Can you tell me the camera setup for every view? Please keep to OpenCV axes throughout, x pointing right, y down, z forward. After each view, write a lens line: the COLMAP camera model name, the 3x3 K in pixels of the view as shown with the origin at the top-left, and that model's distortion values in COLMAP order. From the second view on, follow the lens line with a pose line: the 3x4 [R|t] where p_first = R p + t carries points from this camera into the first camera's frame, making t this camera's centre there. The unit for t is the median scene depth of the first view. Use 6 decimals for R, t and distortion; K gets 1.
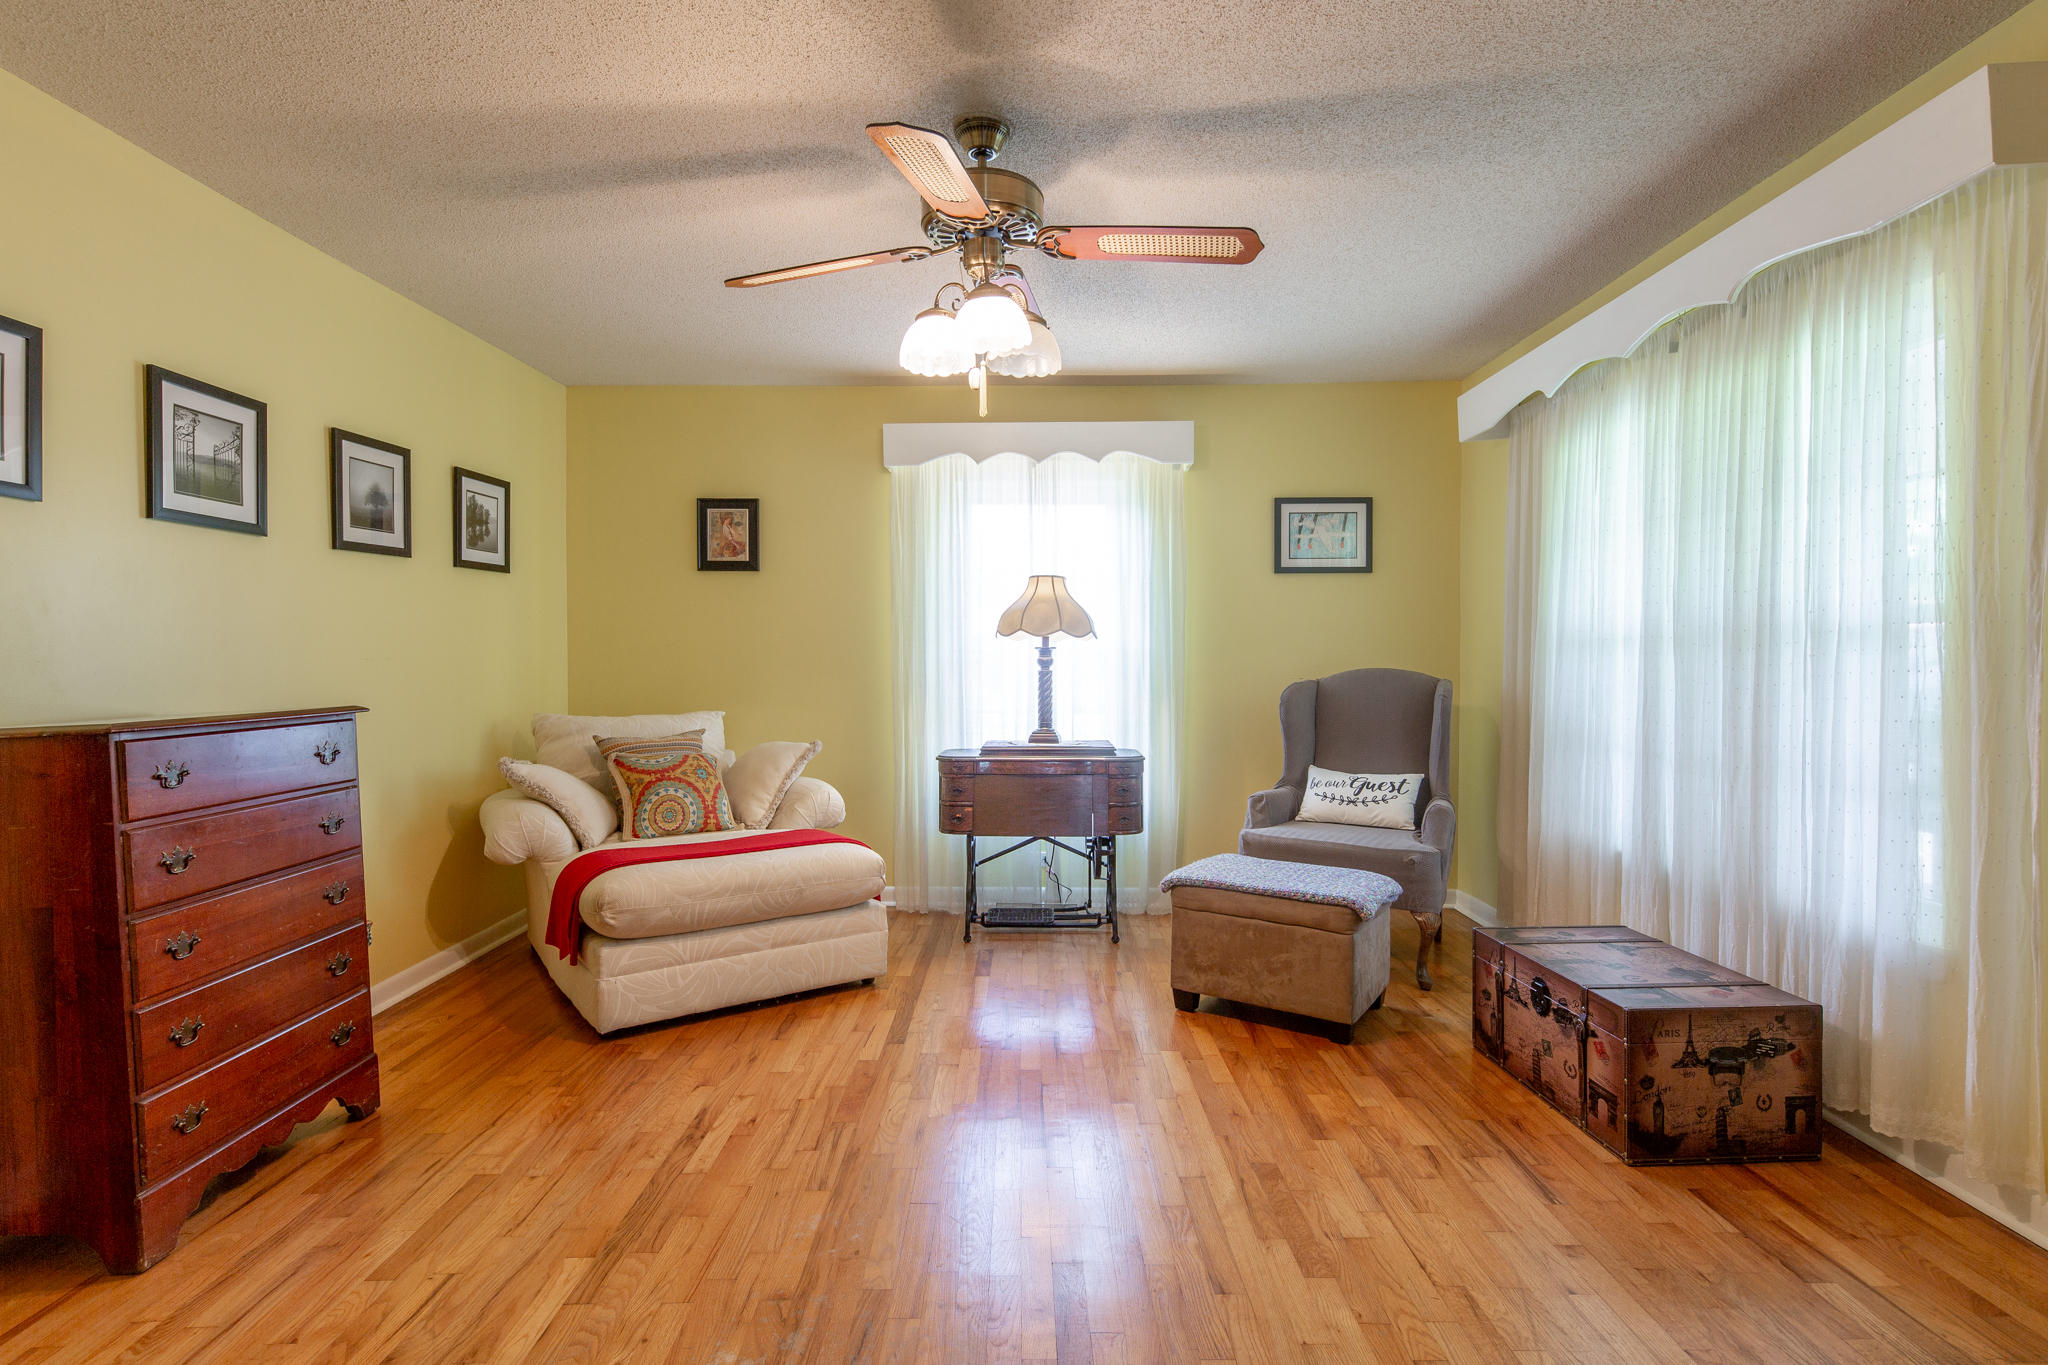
lens RADIAL K [[1003.6, 0, 1026.3], [0, 1003.6, 673.2], [0, 0, 1]] dist [0.007266, -0.006820]
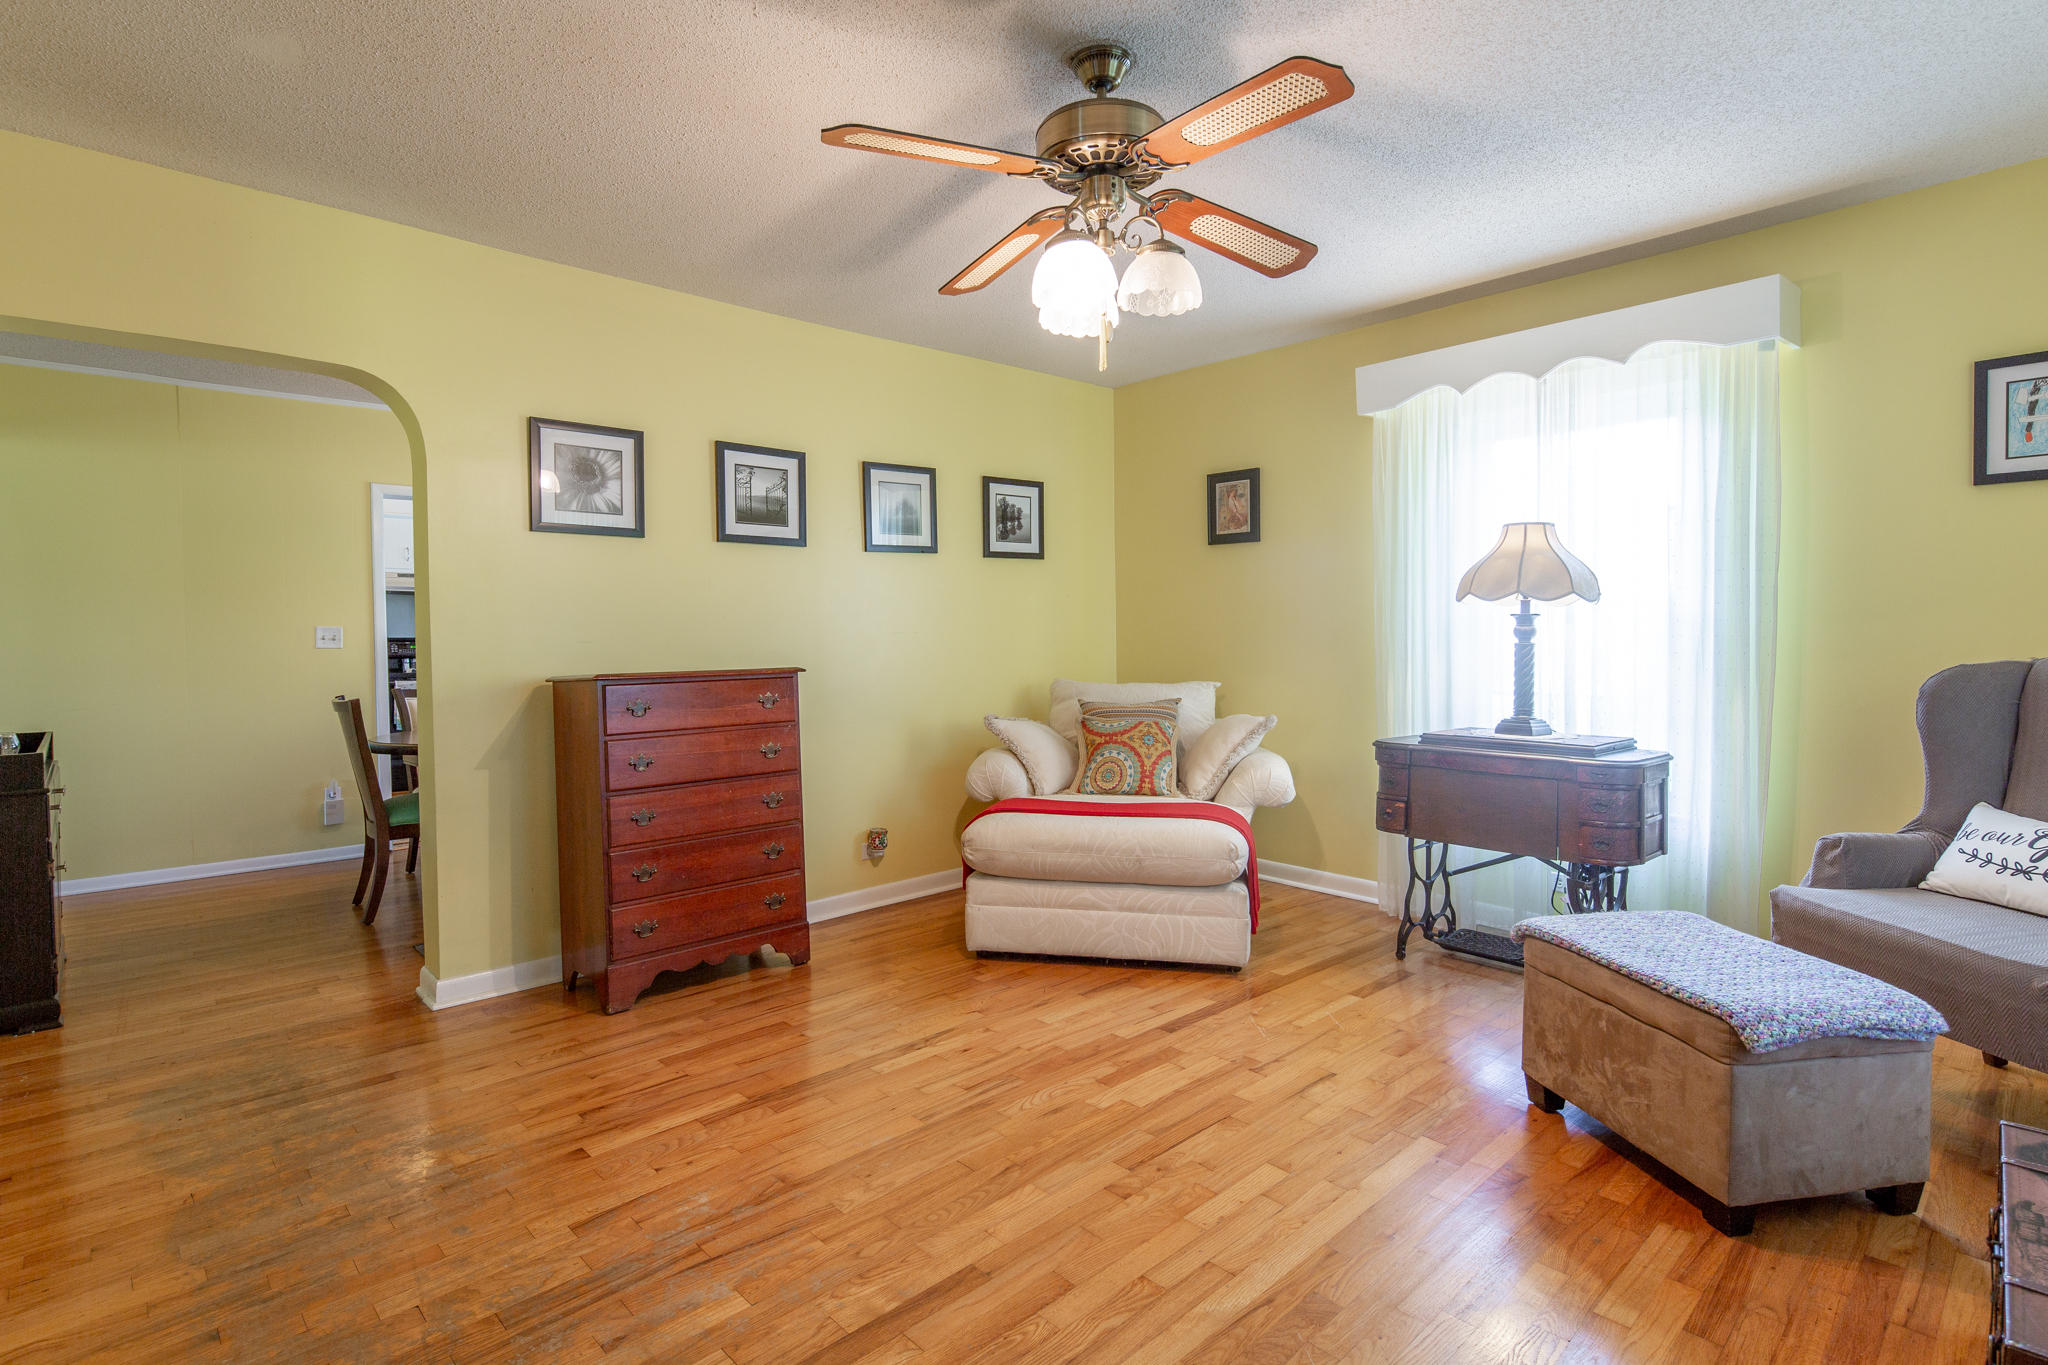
lens RADIAL K [[1003.6, 0, 1025.5], [0, 1003.6, 665.4], [0, 0, 1]] dist [0.007266, -0.006820]
pose [[0.683270, 0.019899, -0.729894, 0.369440], [-0.004051, 0.999717, 0.023463, -0.002616], [0.730154, -0.013074, 0.683157, 0.193779]]
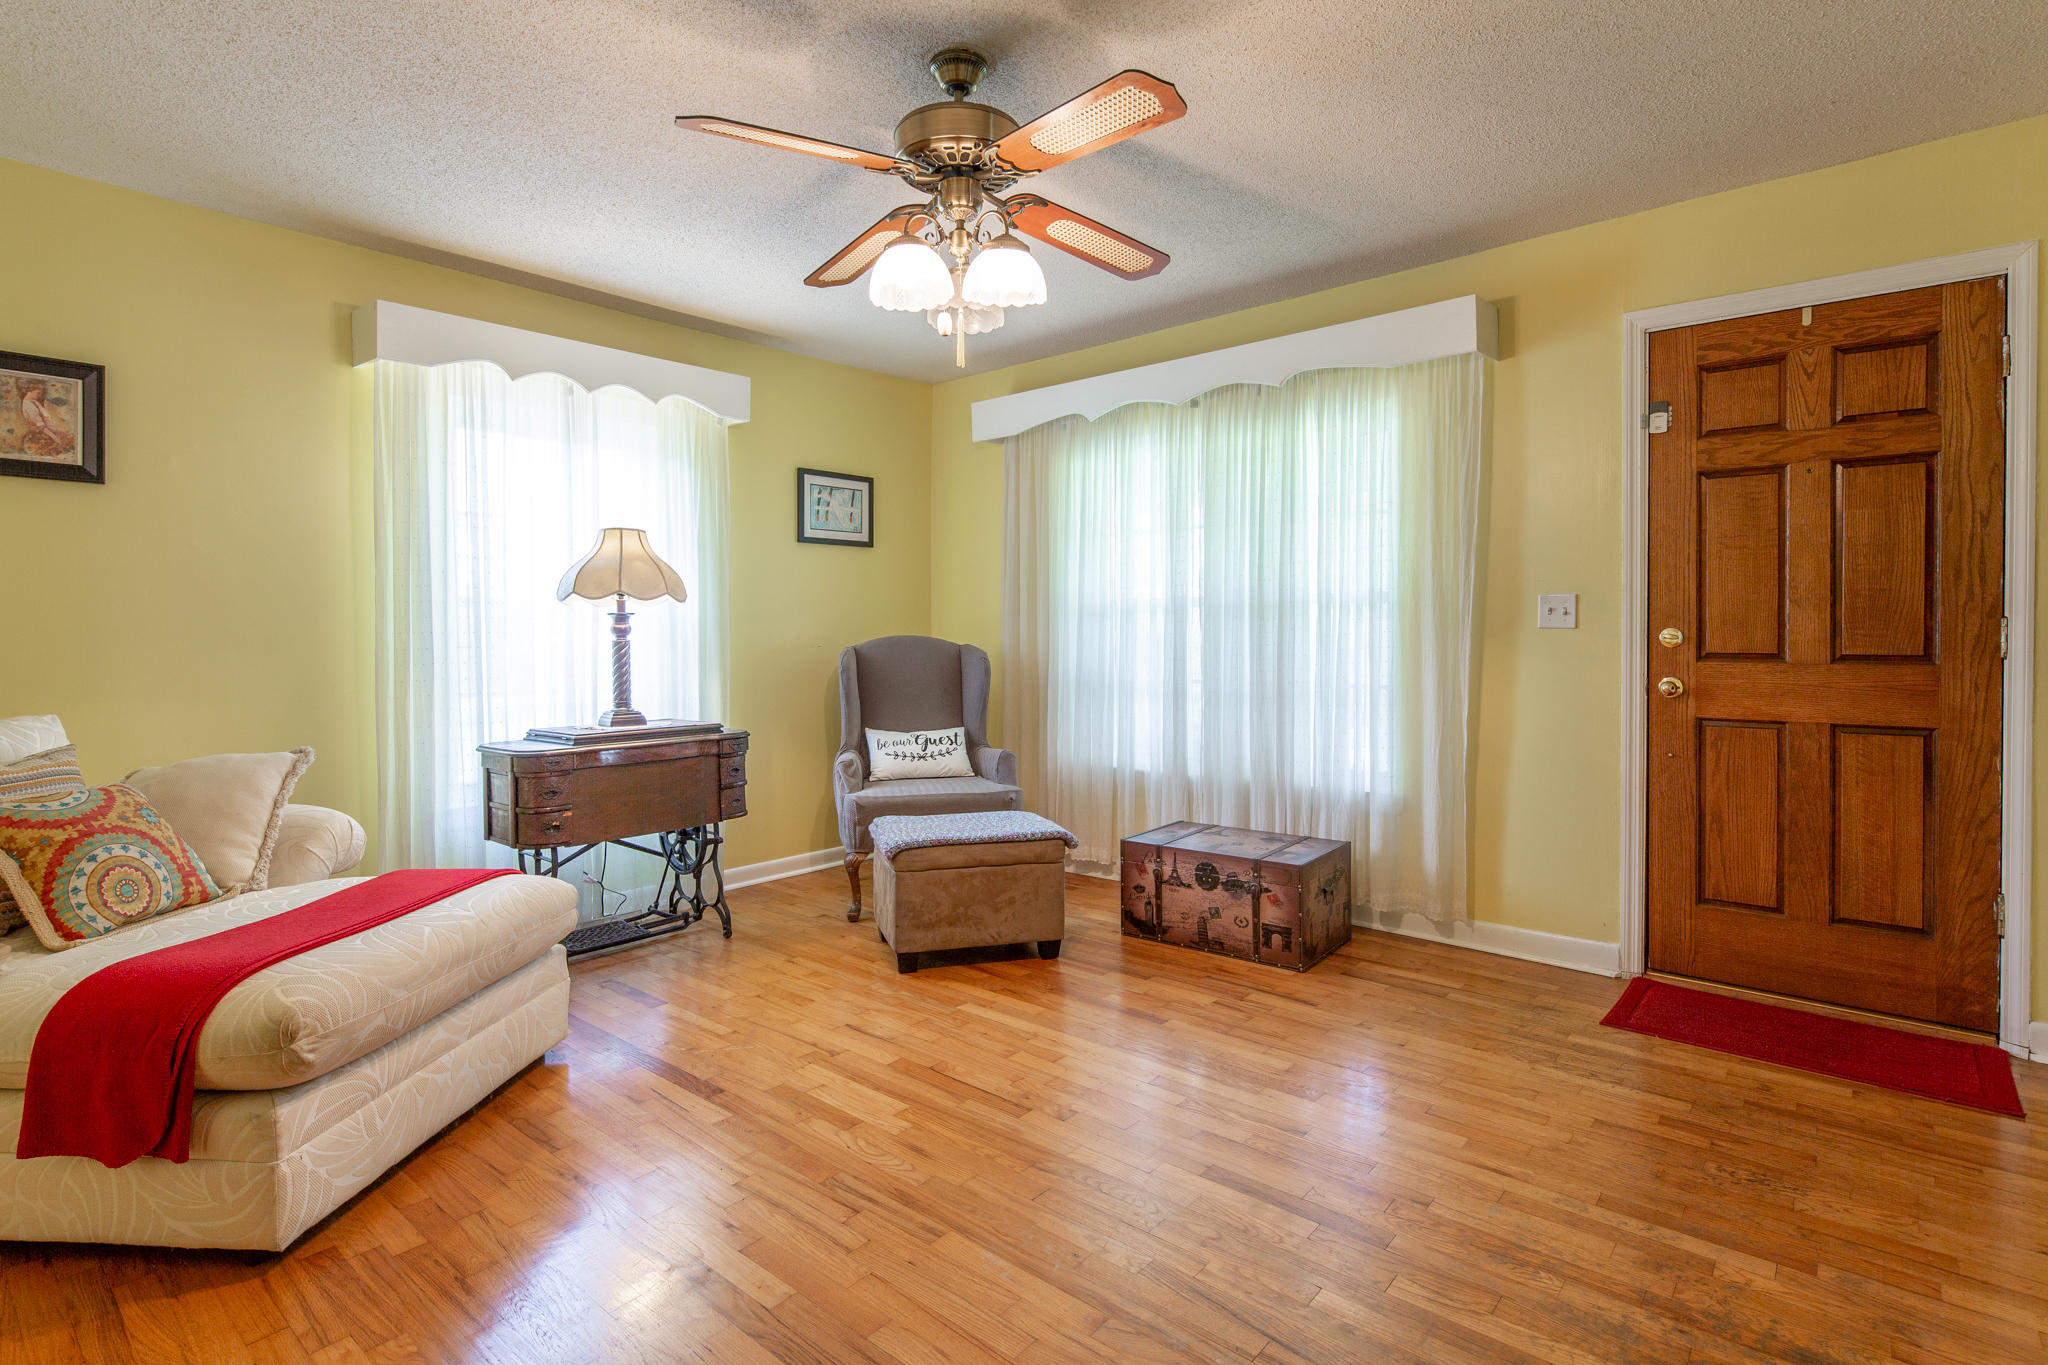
lens RADIAL K [[1003.6, 0, 1023.1], [0, 1003.6, 643.0], [0, 0, 1]] dist [0.007266, -0.006820]
pose [[0.650680, -0.011705, 0.759262, -0.454992], [0.013863, 0.999898, 0.003534, 0.001321], [-0.759226, 0.008226, 0.650775, 0.213388]]
